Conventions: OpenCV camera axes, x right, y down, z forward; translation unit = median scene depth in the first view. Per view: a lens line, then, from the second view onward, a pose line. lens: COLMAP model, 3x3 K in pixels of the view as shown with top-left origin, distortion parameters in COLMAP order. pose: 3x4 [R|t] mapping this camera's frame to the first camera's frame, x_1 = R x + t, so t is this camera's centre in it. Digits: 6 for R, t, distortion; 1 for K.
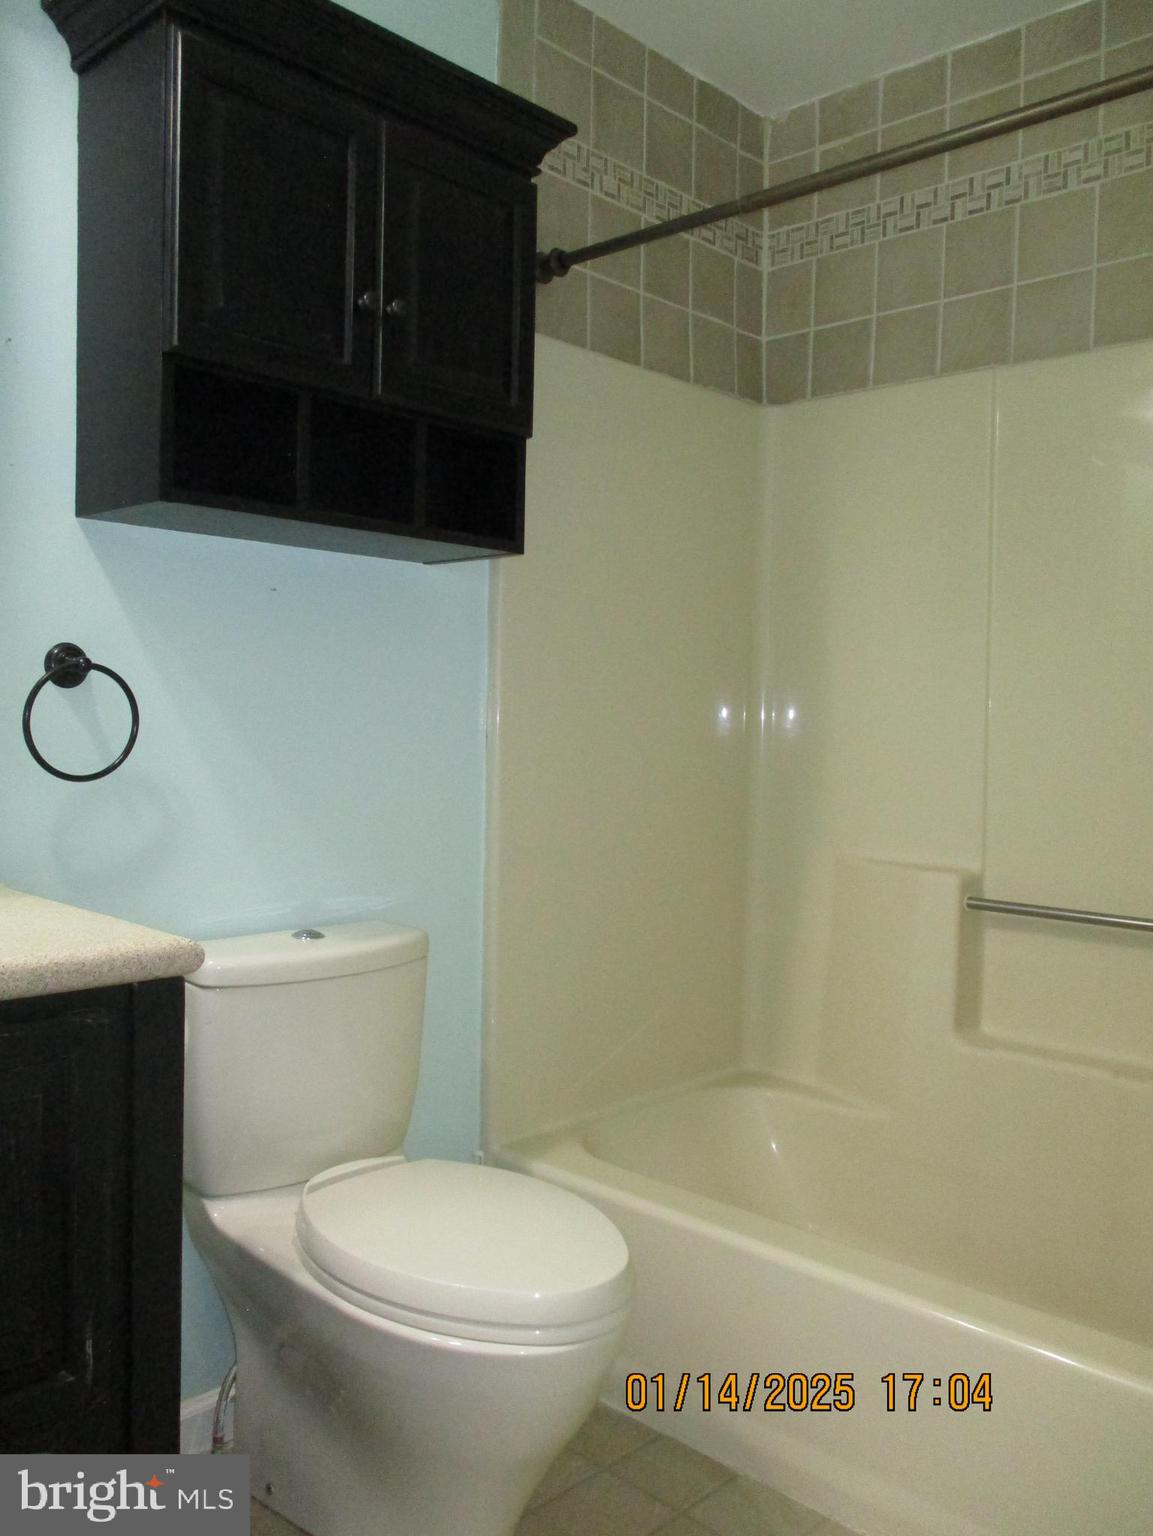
lens RADIAL K [[1278.1, 0, 600.9], [0, 1278.1, 770.9], [0, 0, 1]] dist [-0.011642, 0.016801]
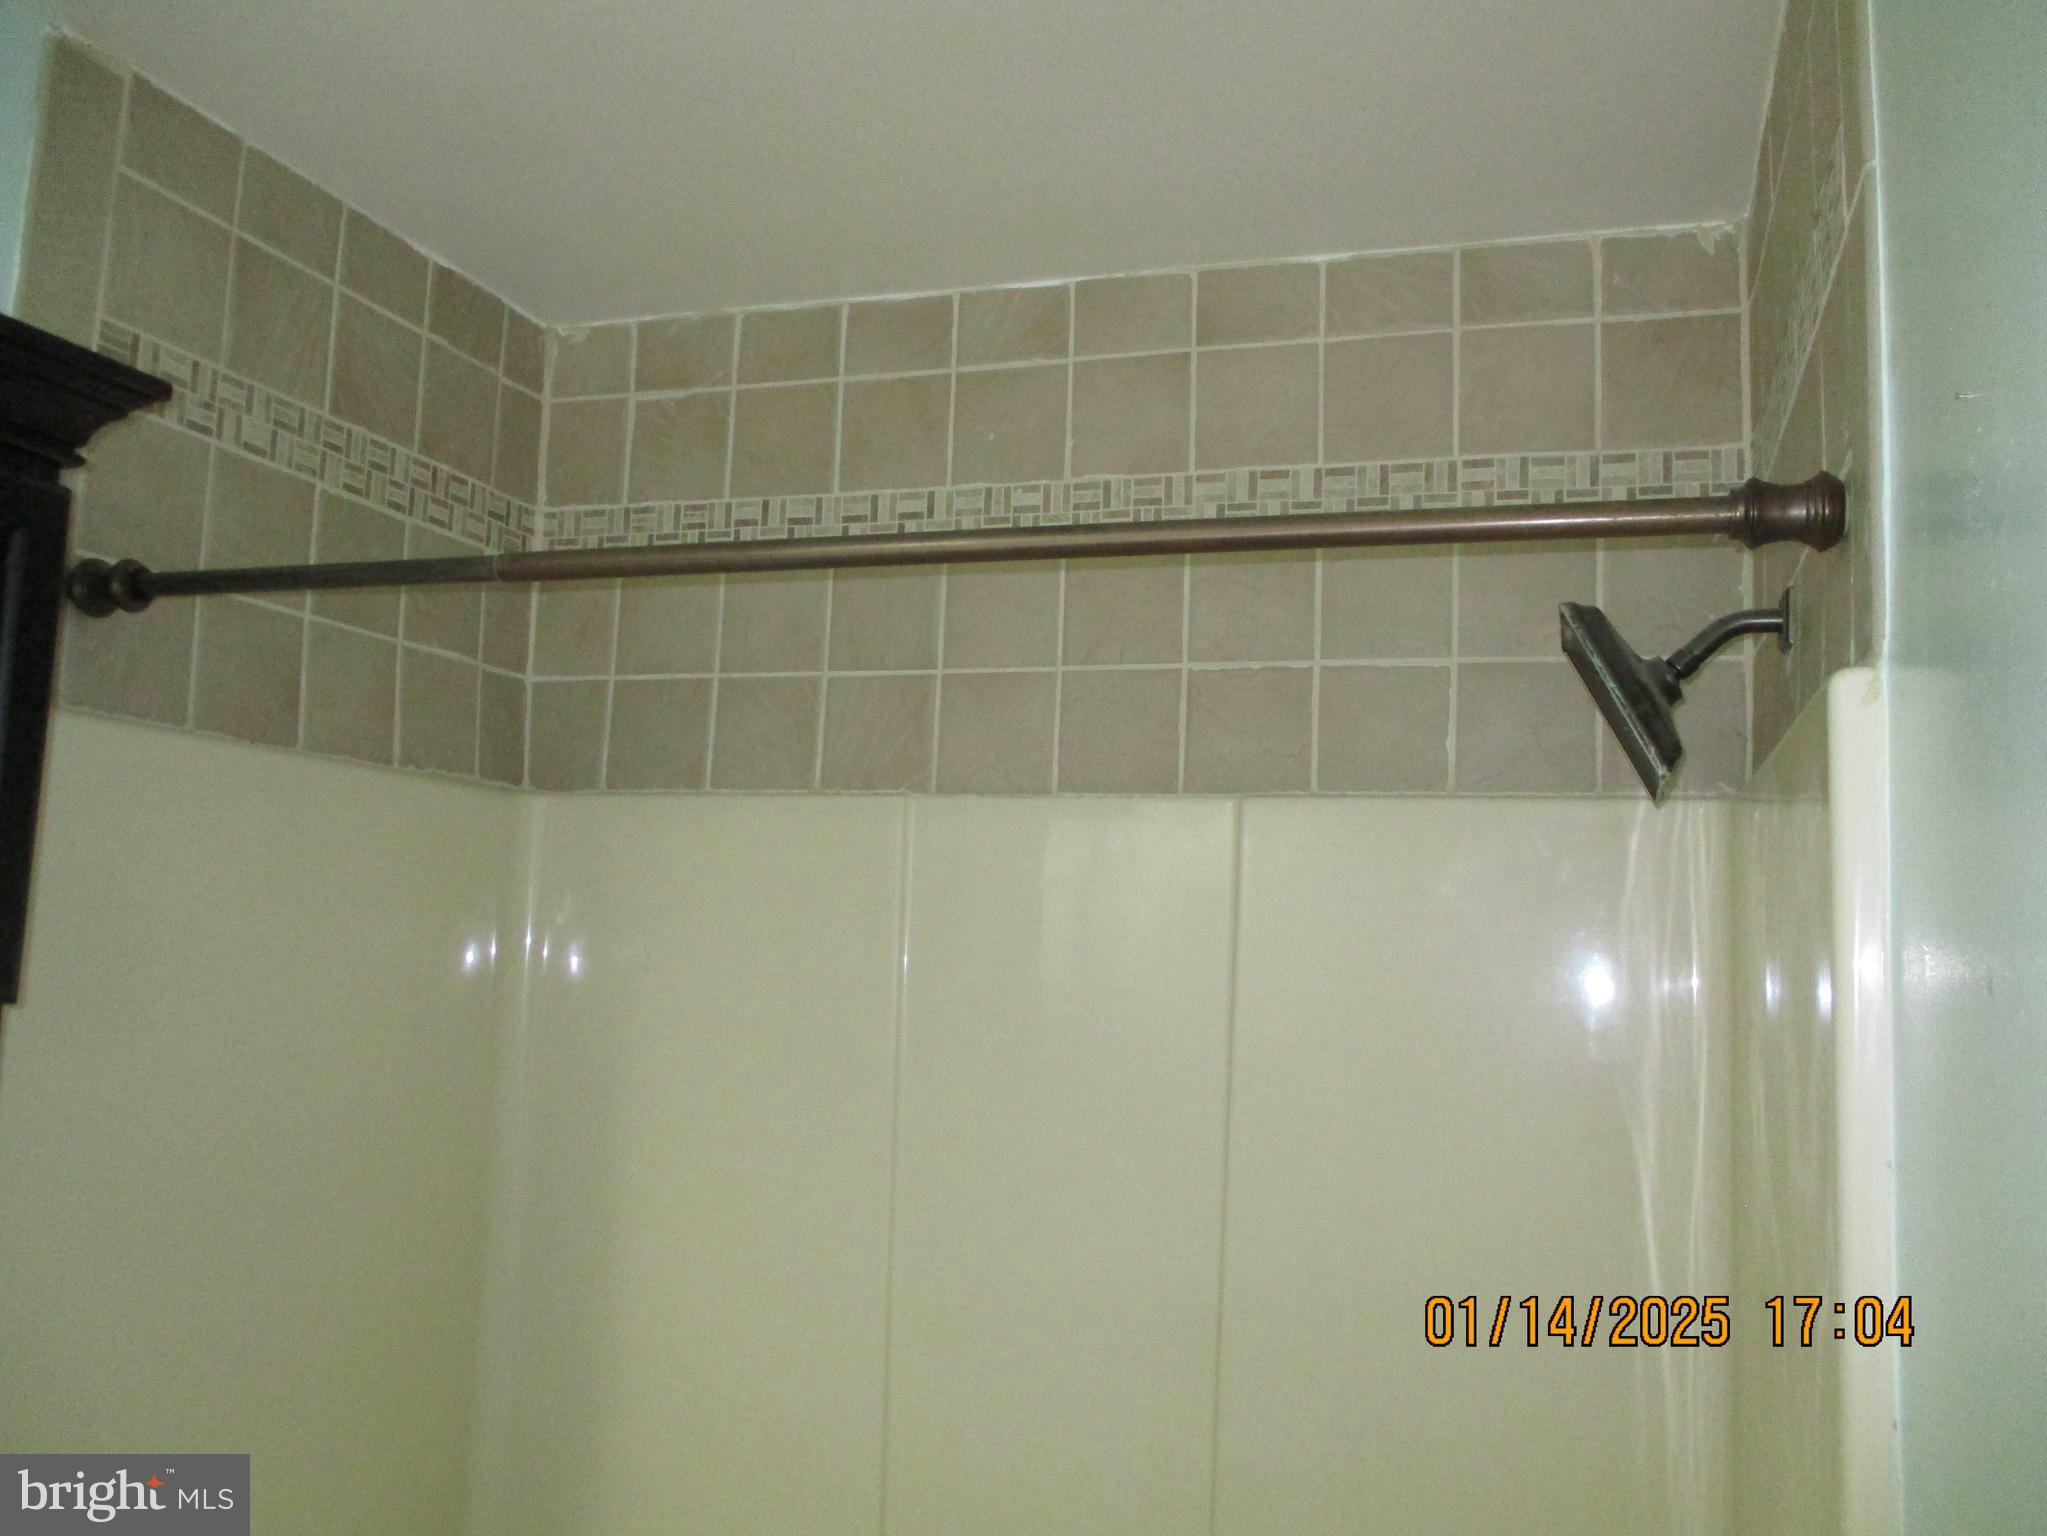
lens RADIAL K [[1686.1, 0, 1042.3], [0, 1686.1, 766.2], [0, 0, 1]] dist [-0.030863, 0.001345]
pose [[0.907037, 0.060401, 0.416696, 0.021660], [0.000241, 0.989582, -0.143967, -0.201370], [-0.421051, 0.130684, 0.897573, 0.215417]]
